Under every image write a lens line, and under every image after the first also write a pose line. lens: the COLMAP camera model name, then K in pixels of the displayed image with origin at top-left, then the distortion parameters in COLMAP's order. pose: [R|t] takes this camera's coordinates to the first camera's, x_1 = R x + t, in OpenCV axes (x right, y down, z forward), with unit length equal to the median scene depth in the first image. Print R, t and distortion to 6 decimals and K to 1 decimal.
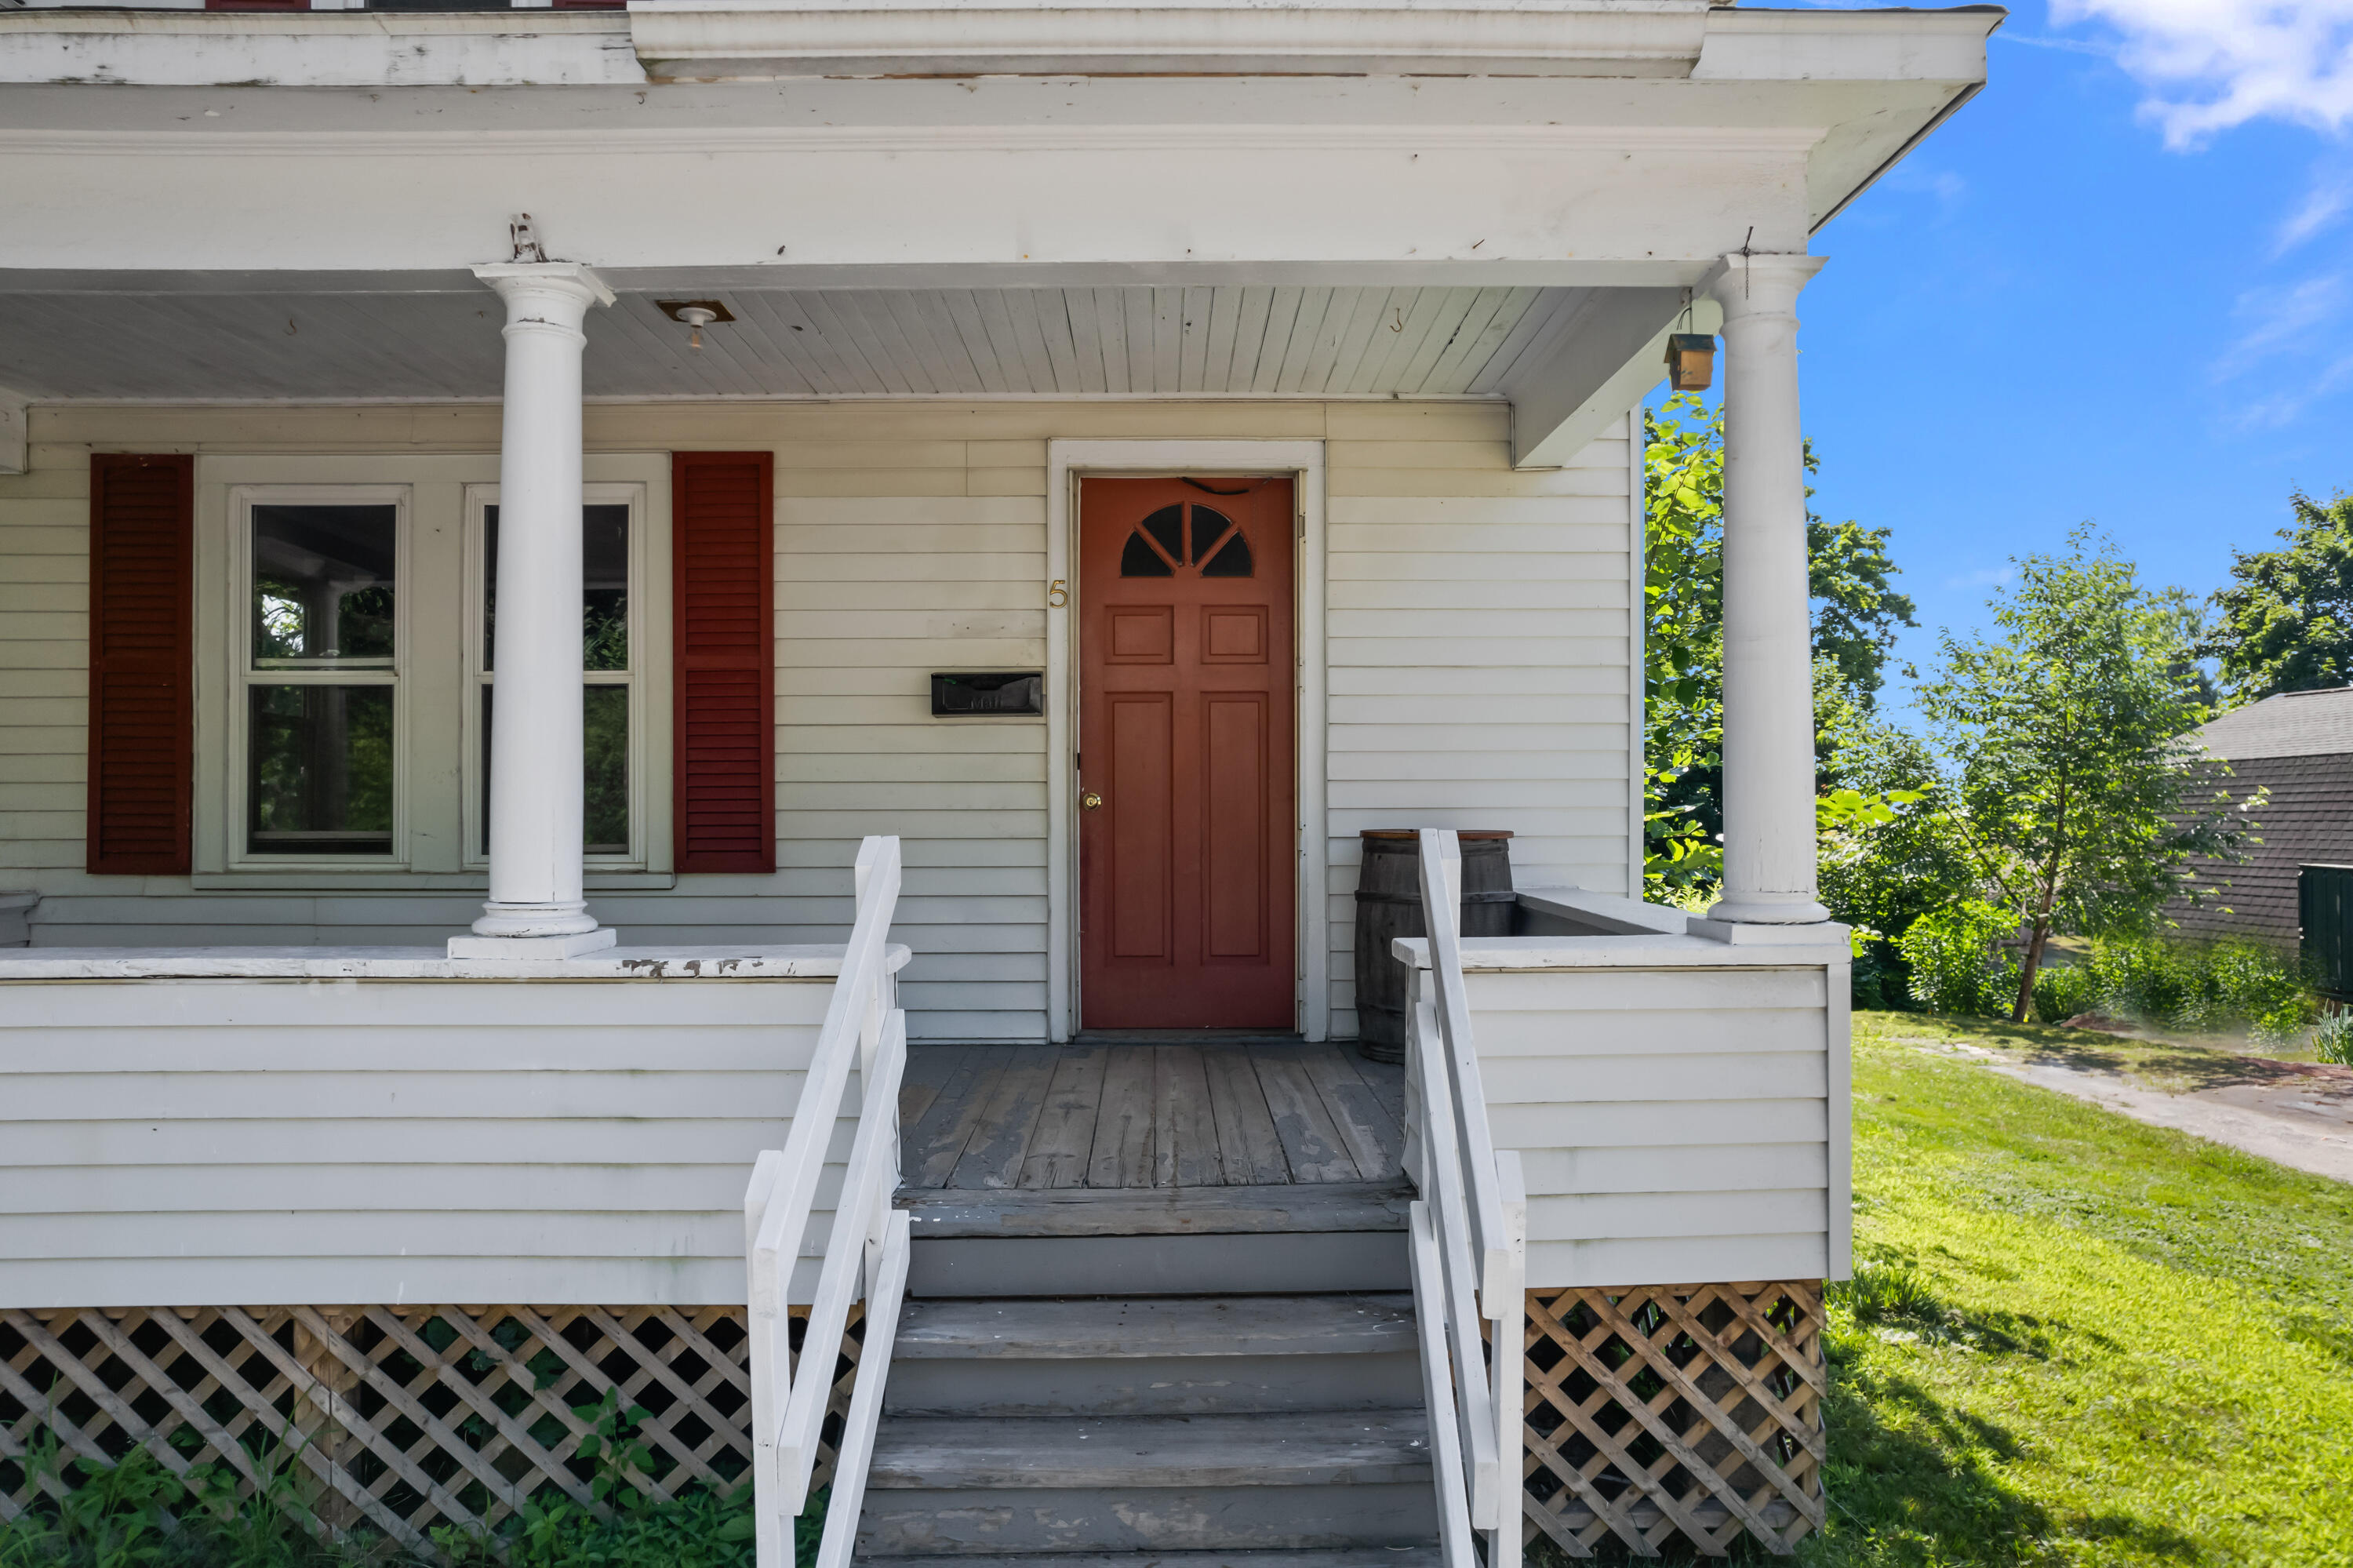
lens RADIAL K [[1507.6, 0, 1178.3], [0, 1507.6, 833.8], [0, 0, 1]] dist [-0.016271, 0.000452]
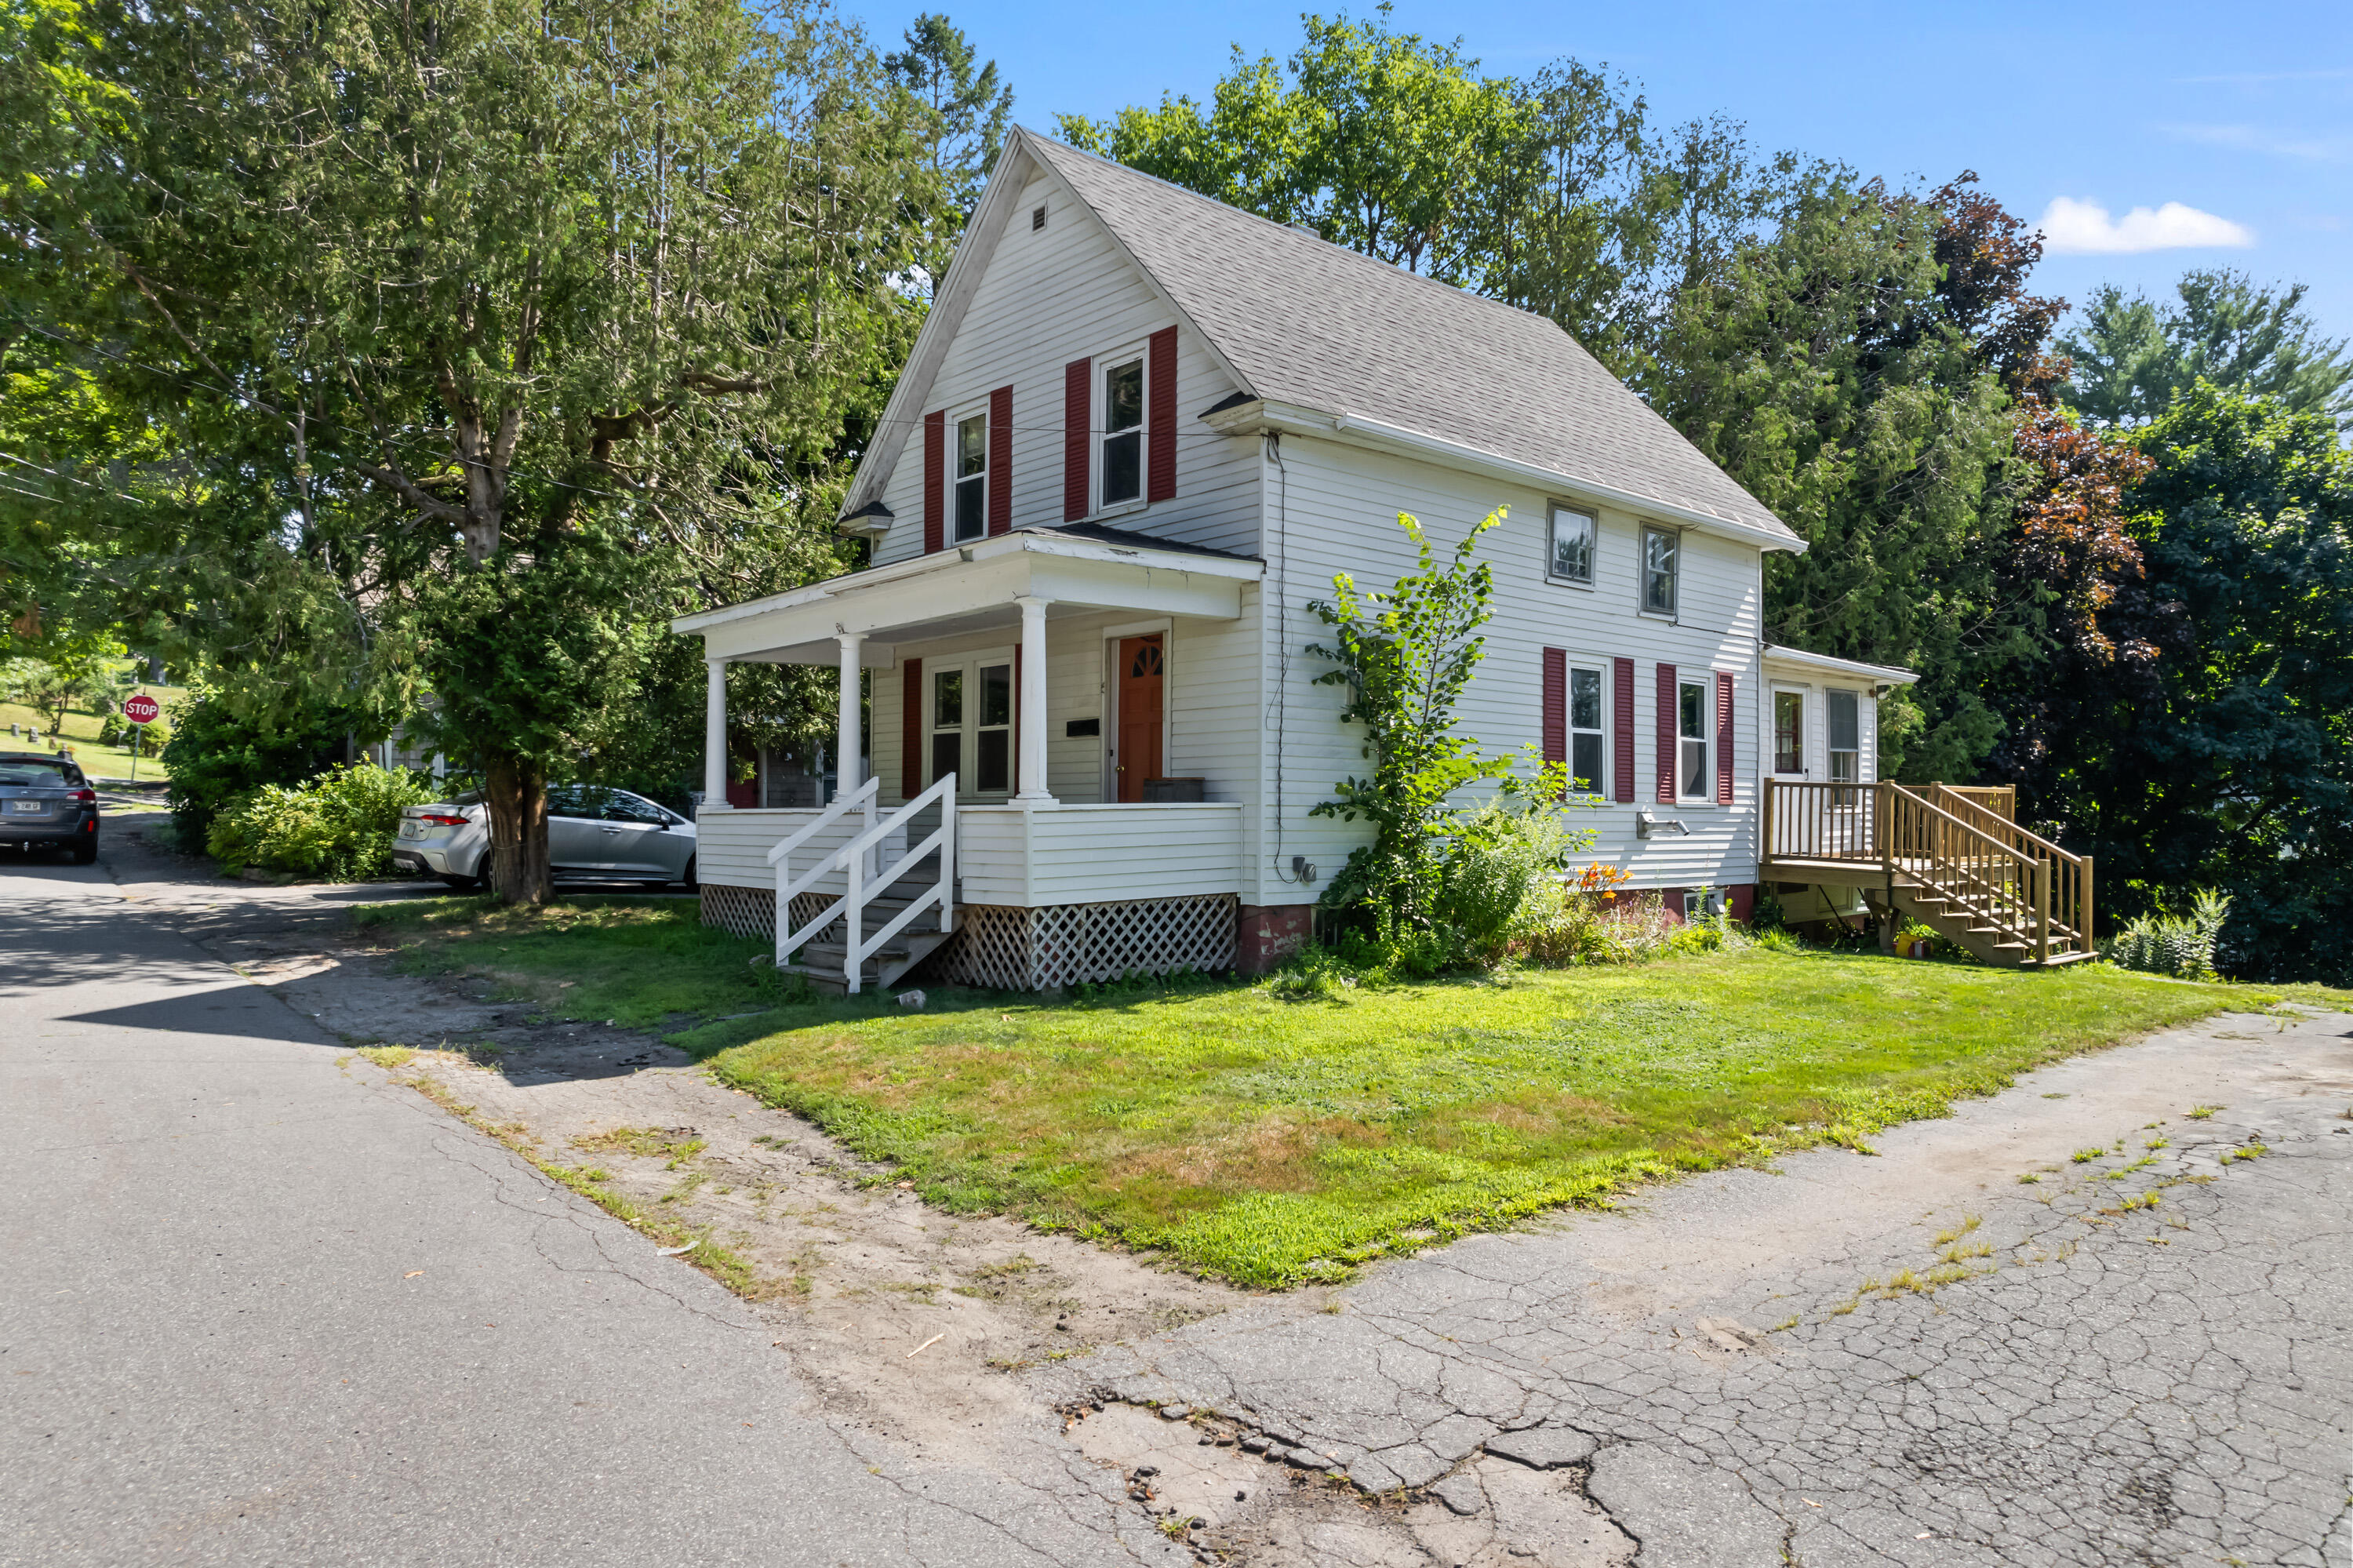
lens RADIAL K [[1518.5, 0, 1176.5], [0, 1518.5, 784.0], [0, 0, 1]] dist [-0.056803, 0.063395]
pose [[0.649984, -0.010821, -0.759871, 3.127014], [-0.012224, 0.999620, -0.024692, 0.103826], [0.759850, 0.025338, 0.649605, -0.899995]]
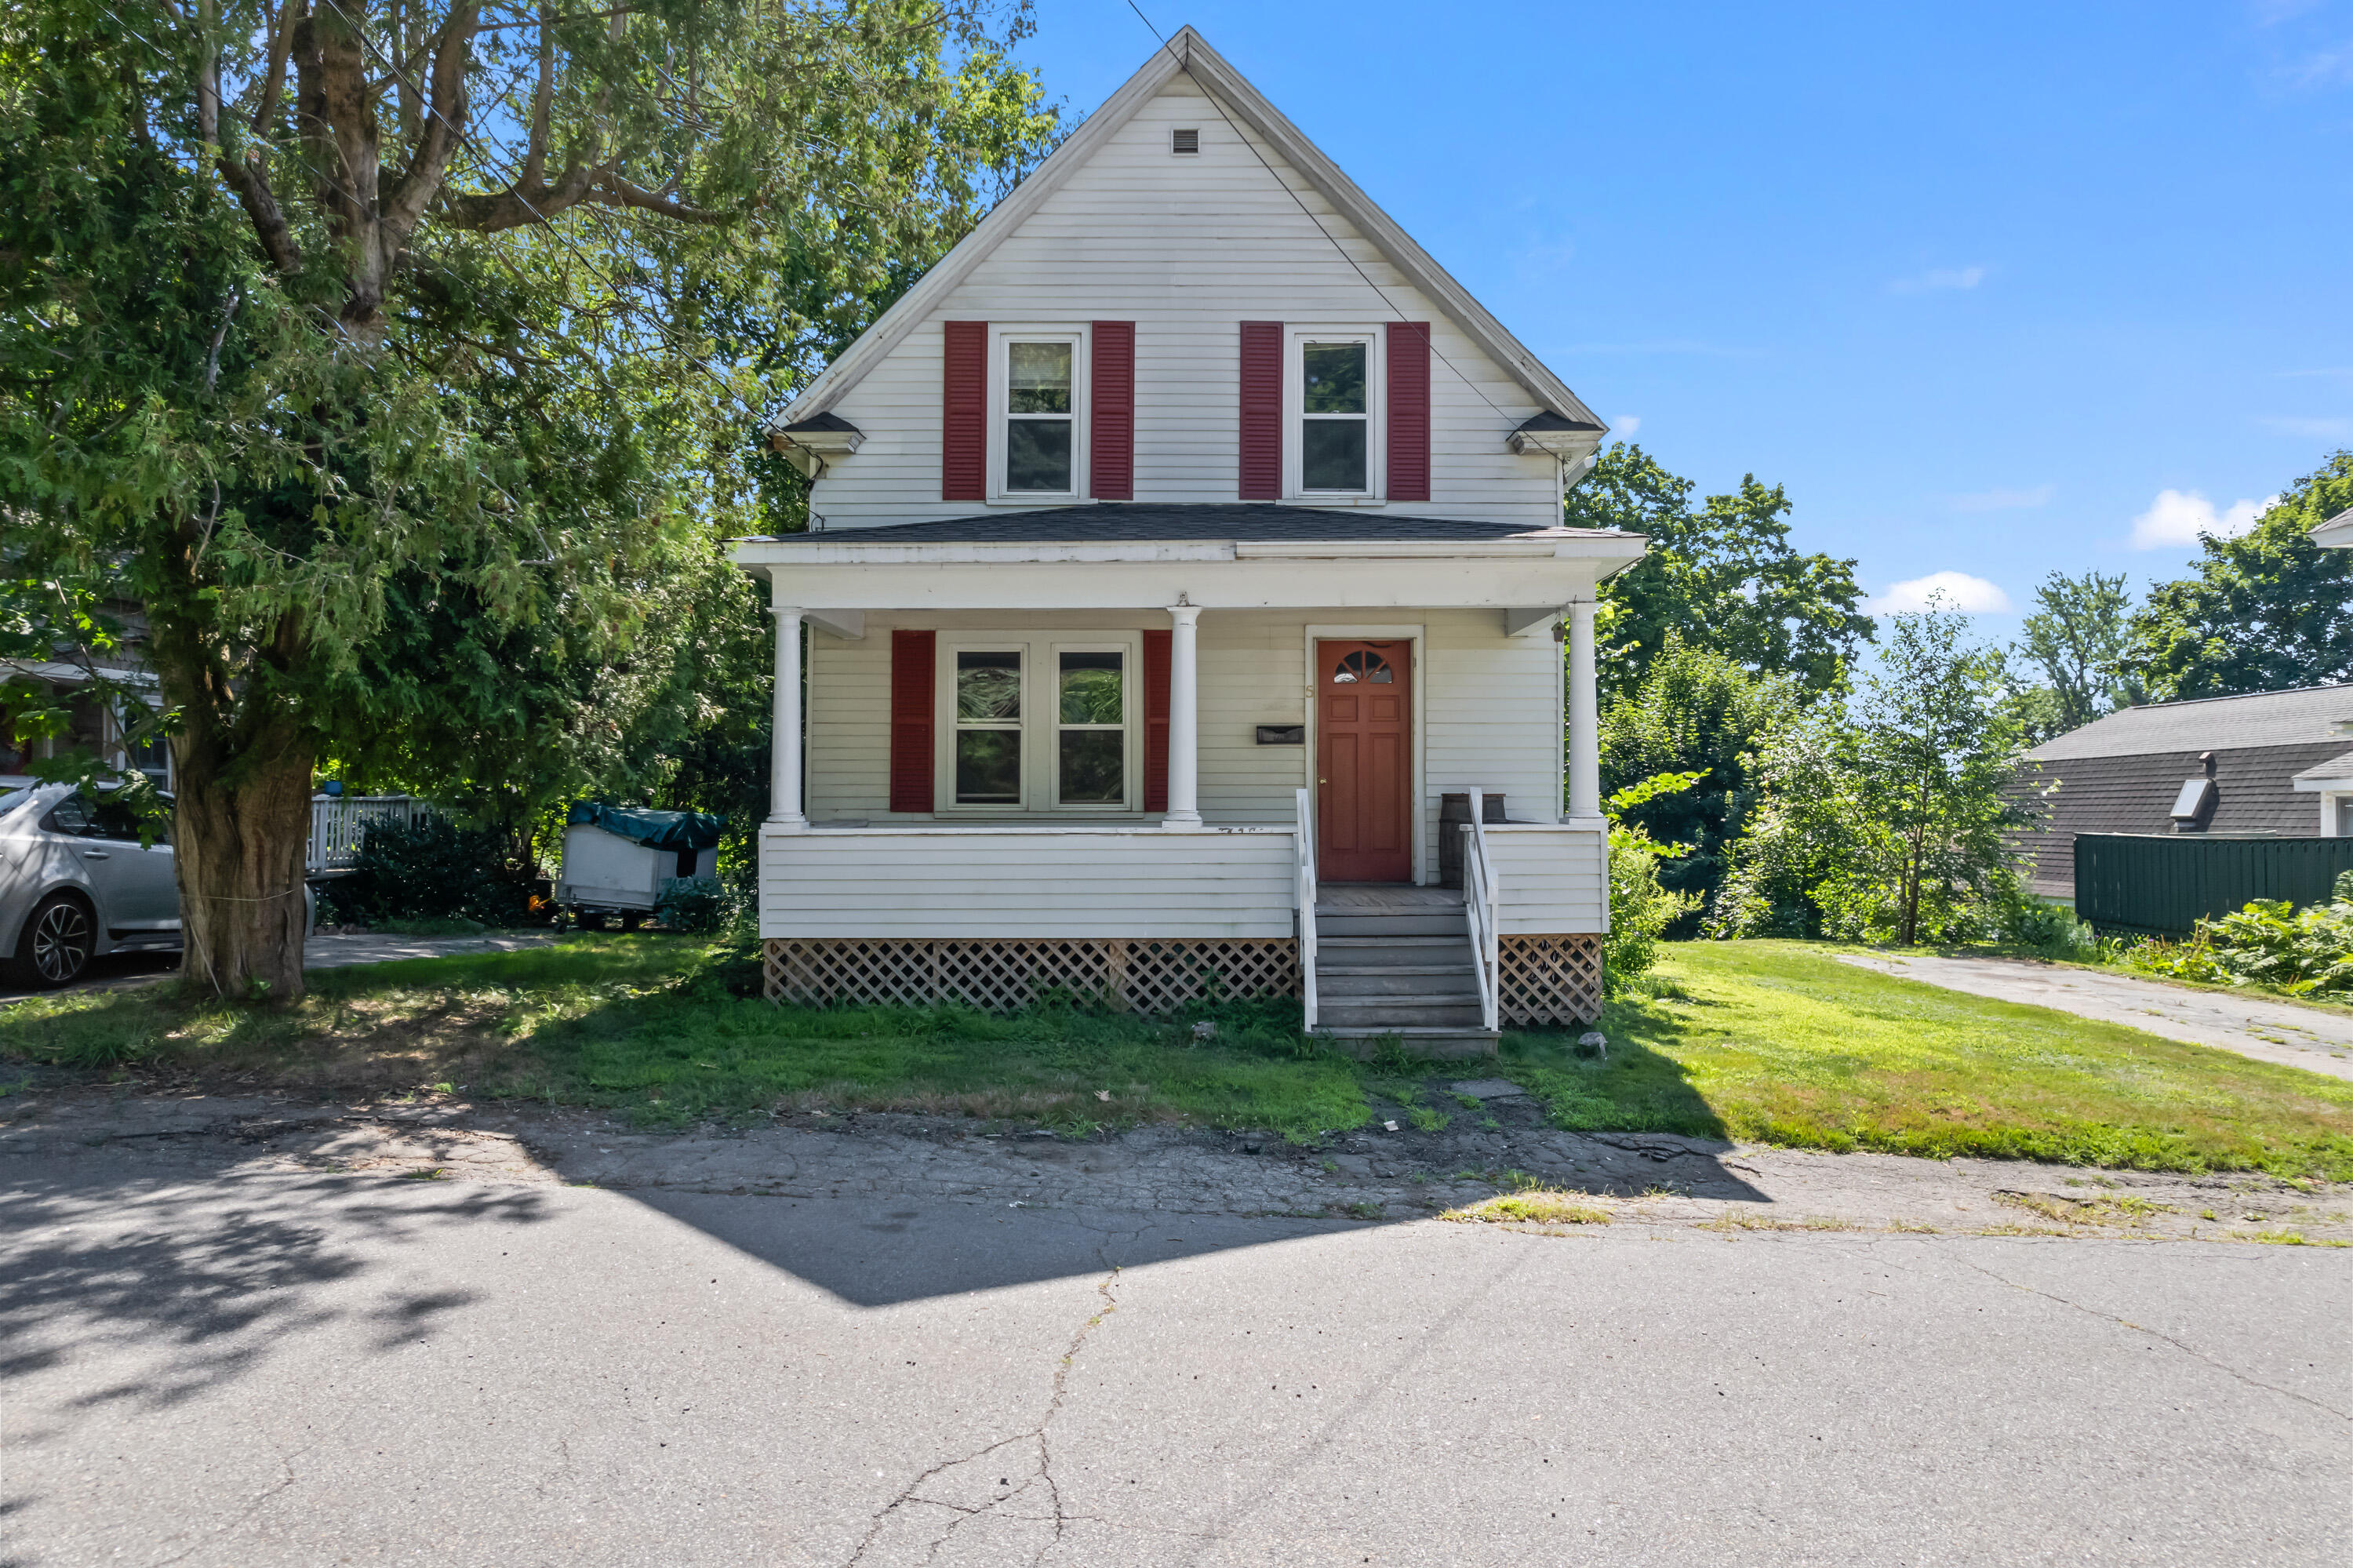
lens RADIAL K [[1518.5, 0, 1176.5], [0, 1518.5, 784.0], [0, 0, 1]] dist [-0.056803, 0.063395]
pose [[0.999828, 0.001738, -0.018474, -0.383090], [-0.002282, 0.999564, -0.029451, 0.082515], [0.018415, 0.029488, 0.999395, -2.115908]]
